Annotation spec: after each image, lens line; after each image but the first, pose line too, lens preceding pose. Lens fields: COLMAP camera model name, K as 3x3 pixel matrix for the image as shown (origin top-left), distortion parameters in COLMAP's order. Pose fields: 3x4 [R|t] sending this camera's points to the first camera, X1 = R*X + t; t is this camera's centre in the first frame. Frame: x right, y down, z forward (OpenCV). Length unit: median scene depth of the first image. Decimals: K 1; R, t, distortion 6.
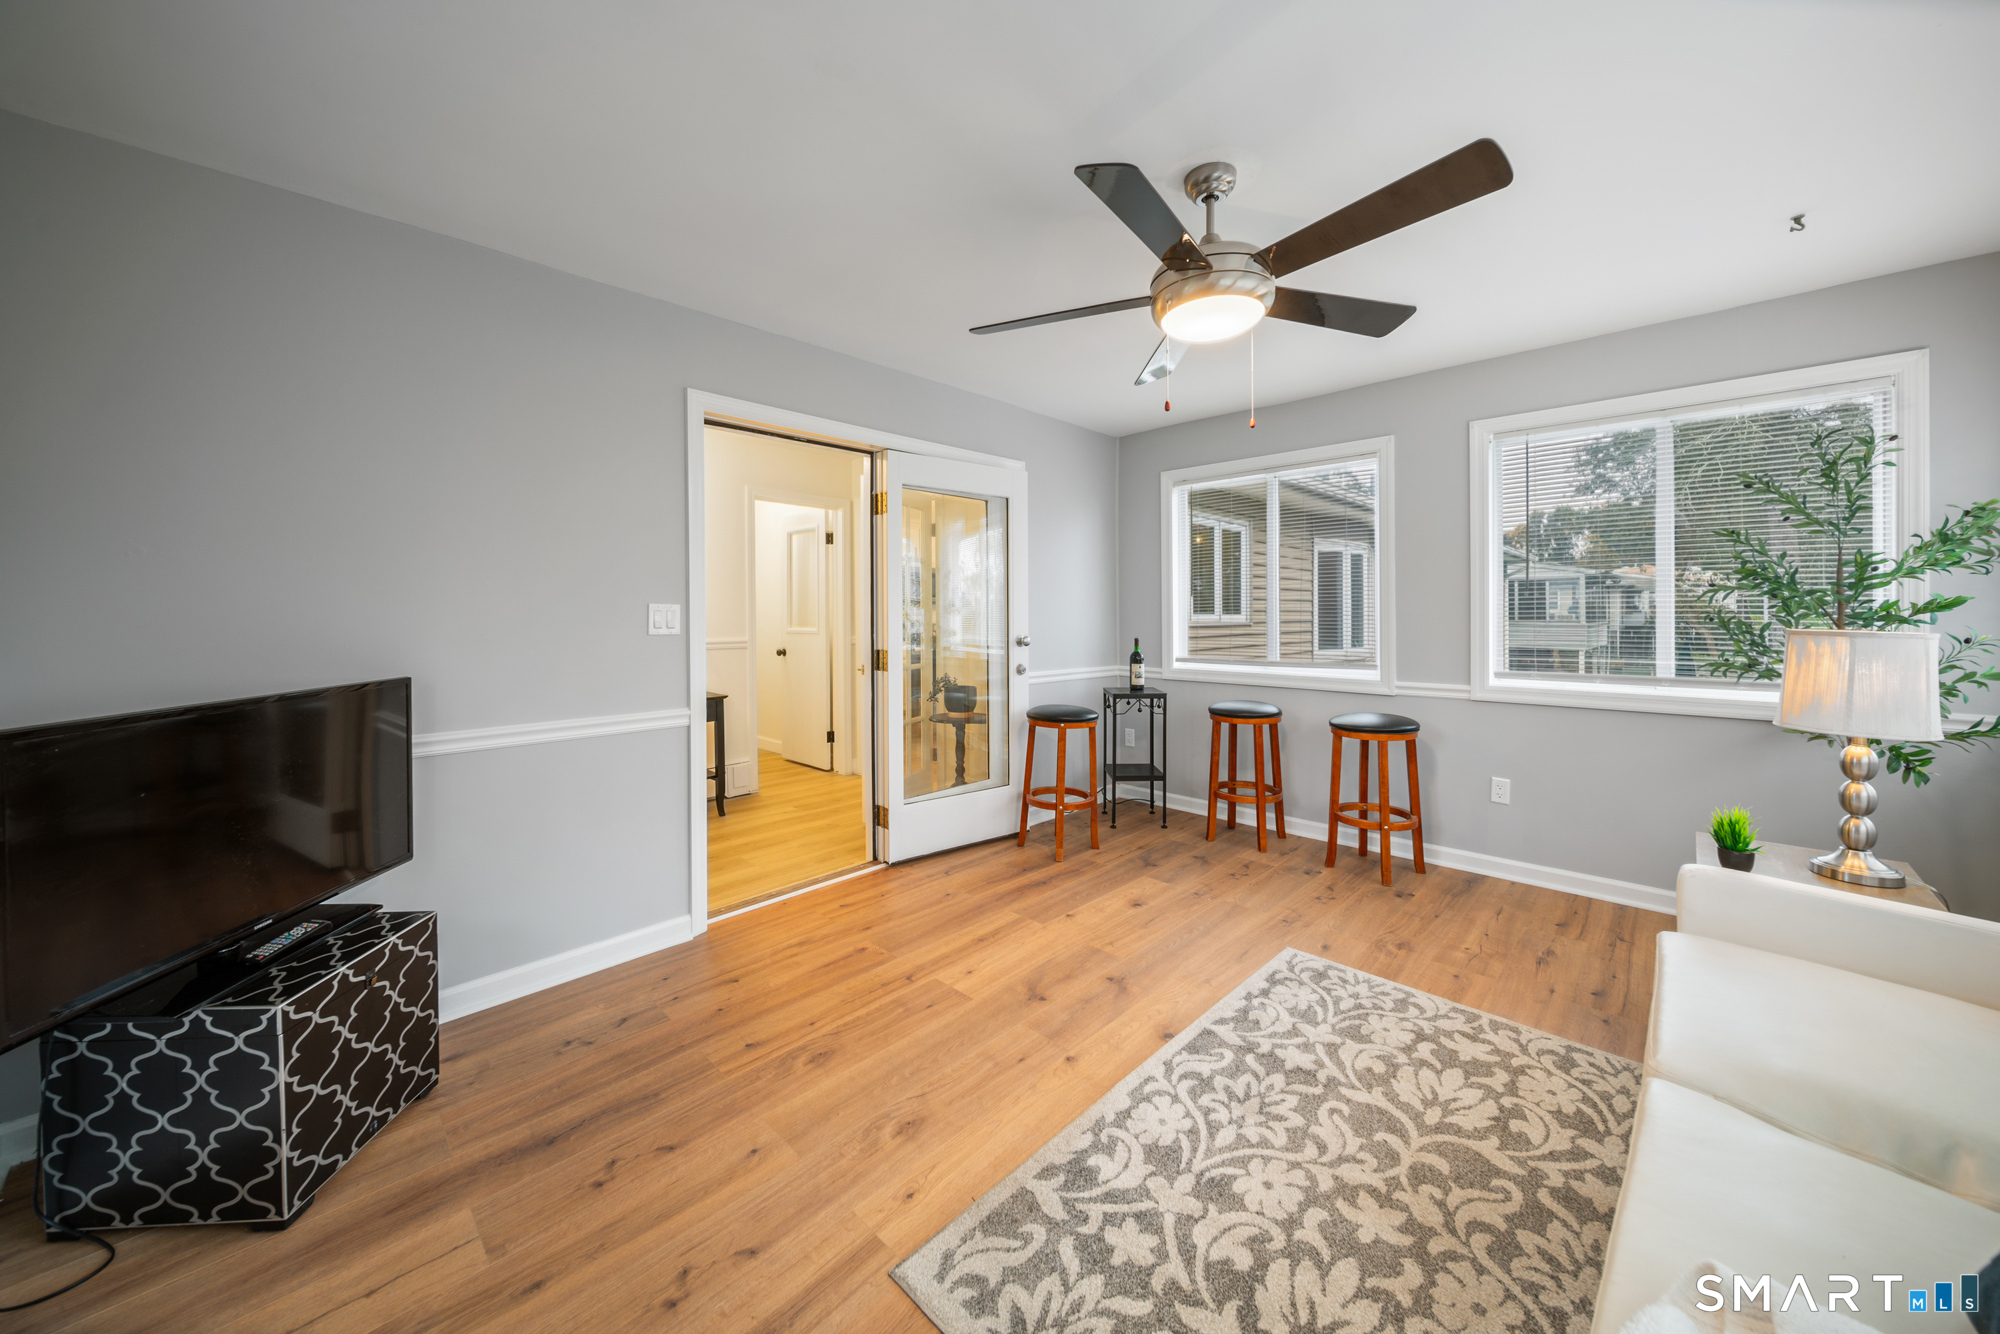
lens RADIAL K [[707.1, 0, 985.4], [0, 707.1, 632.9], [0, 0, 1]] dist [-0.000885, -0.000580]
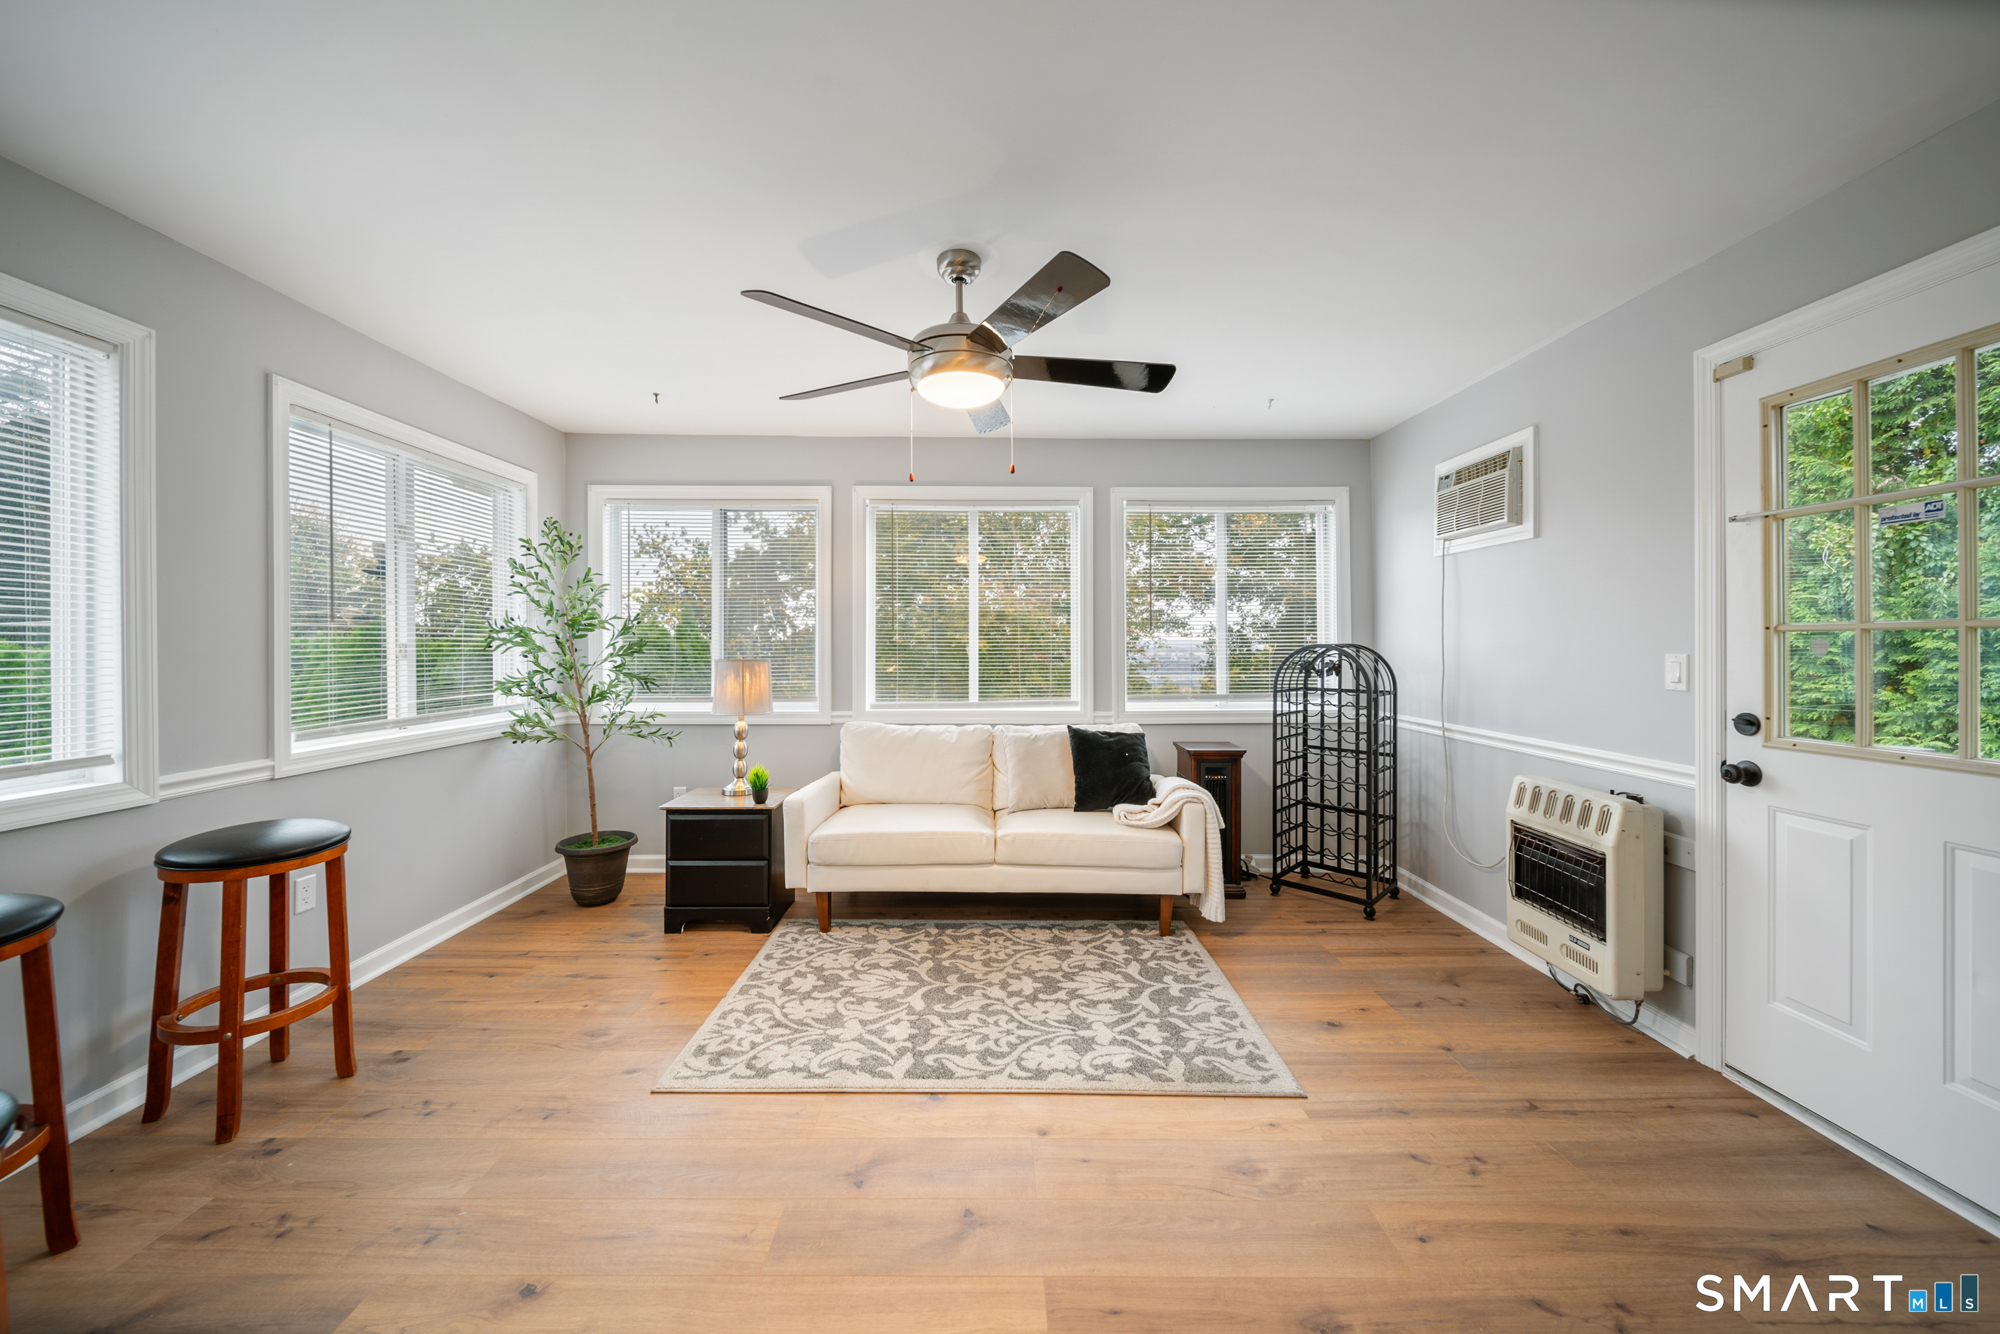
lens RADIAL K [[707.1, 0, 985.4], [0, 707.1, 632.9], [0, 0, 1]] dist [-0.000885, -0.000580]
pose [[-0.701289, 0.017053, 0.712673, -0.576372], [0.025696, 0.999669, 0.001366, -0.059713], [-0.712414, 0.019271, -0.701495, 1.962679]]
